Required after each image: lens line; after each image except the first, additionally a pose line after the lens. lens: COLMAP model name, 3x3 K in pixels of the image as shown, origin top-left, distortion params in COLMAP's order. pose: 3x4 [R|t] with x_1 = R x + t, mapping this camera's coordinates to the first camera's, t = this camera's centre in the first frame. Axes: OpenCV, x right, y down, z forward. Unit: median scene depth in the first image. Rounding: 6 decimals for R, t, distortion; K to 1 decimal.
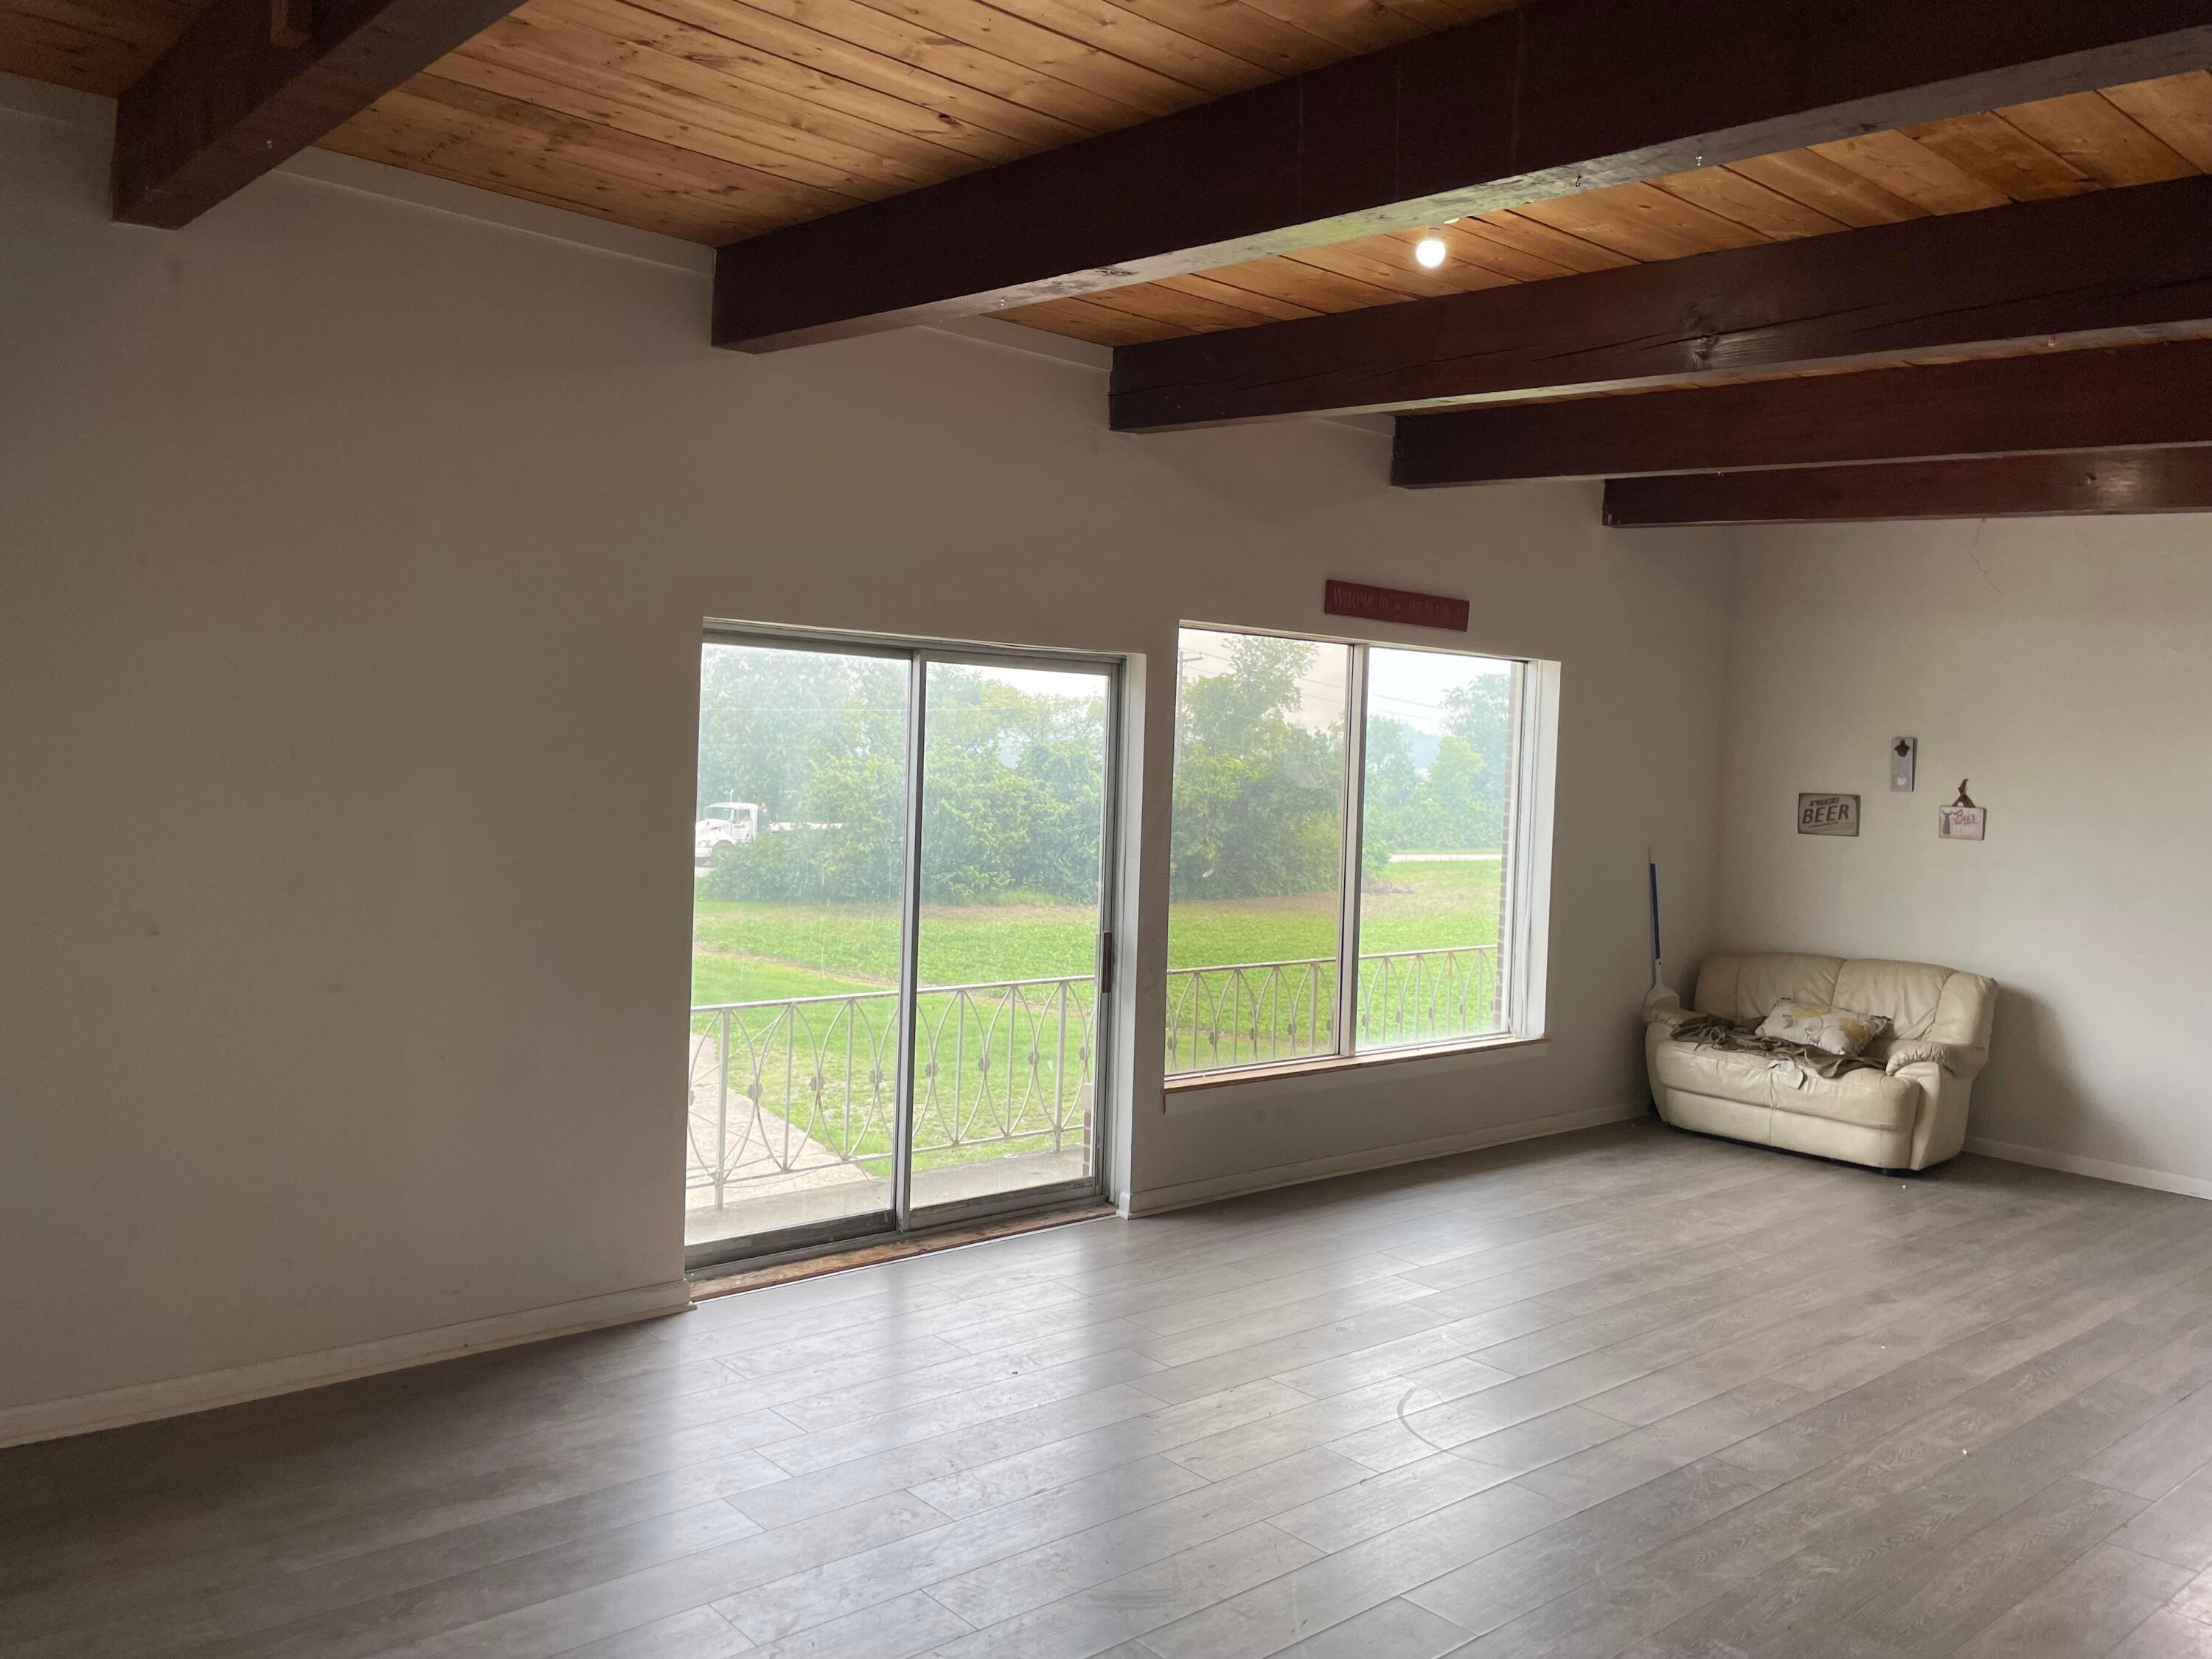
lens RADIAL K [[1681.7, 0, 1105.1], [0, 1681.7, 826.2], [0, 0, 1]] dist [0.008513, -0.006657]
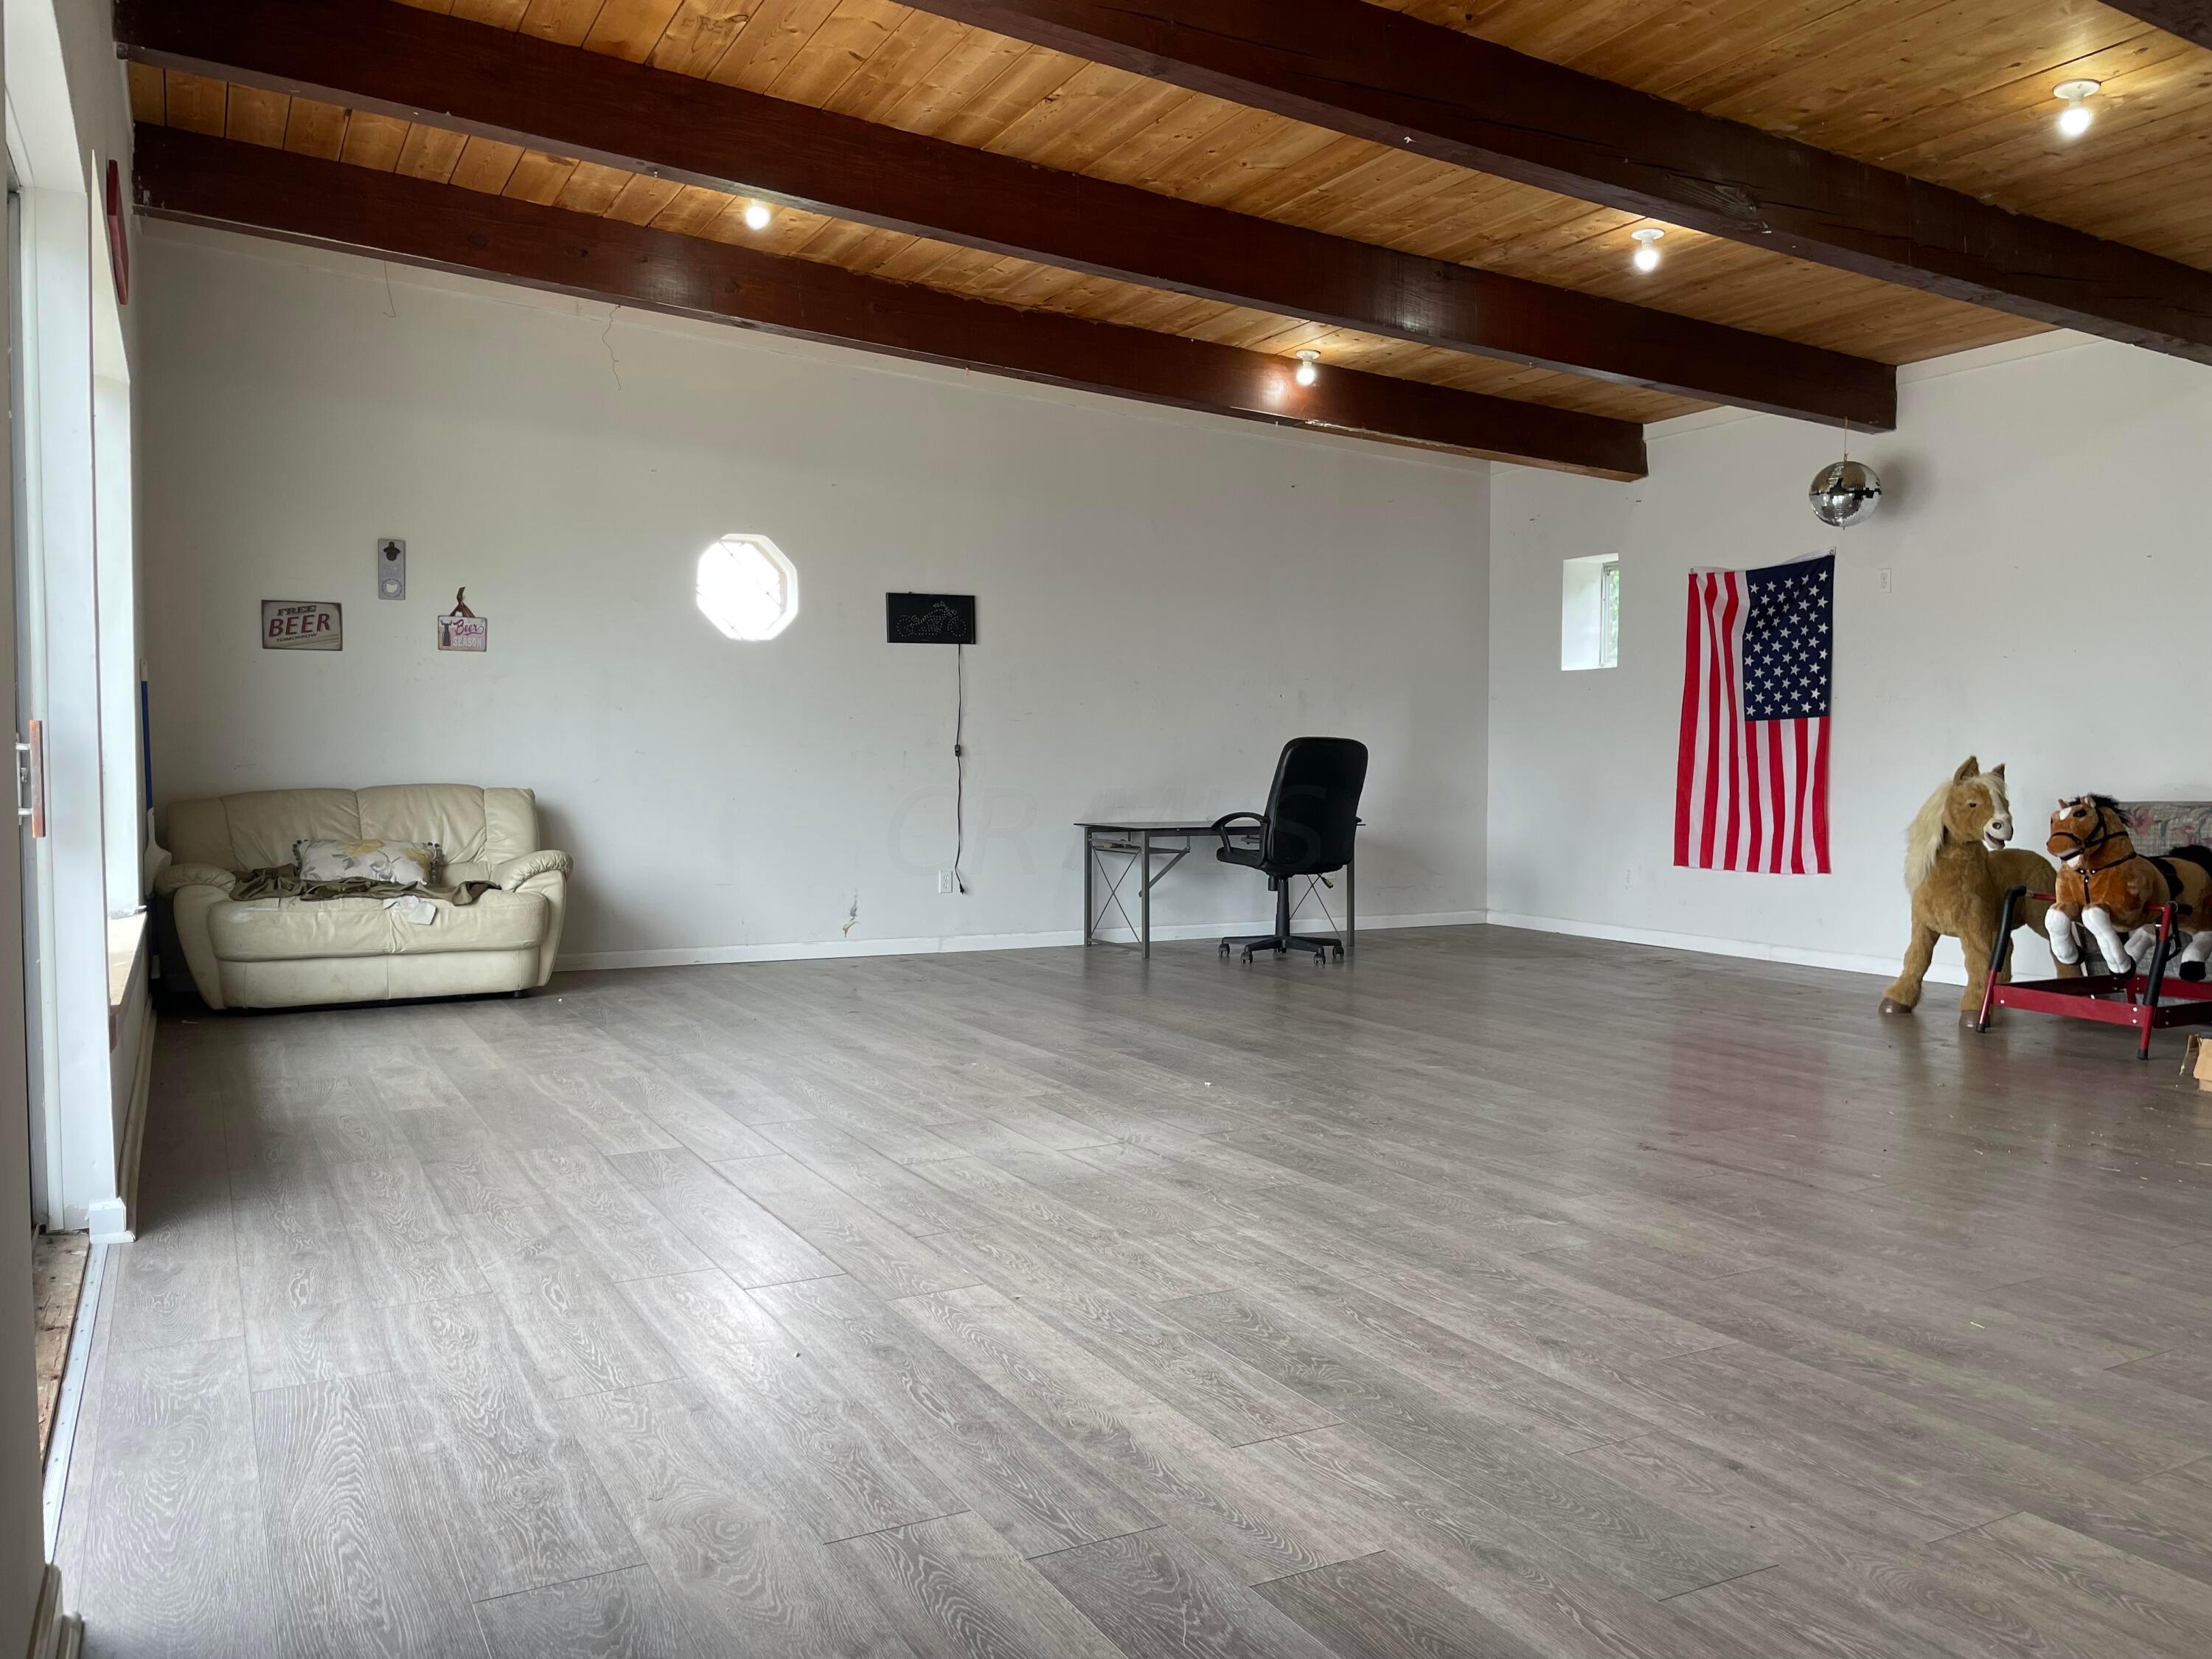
lens RADIAL K [[1681.7, 0, 1104.7], [0, 1681.7, 833.6], [0, 0, 1]] dist [0.008513, -0.006657]
pose [[0.209096, -0.076796, 0.974875, -0.349937], [0.042517, 0.996683, 0.069395, 0.060049], [-0.976970, 0.026939, 0.211667, 0.448382]]
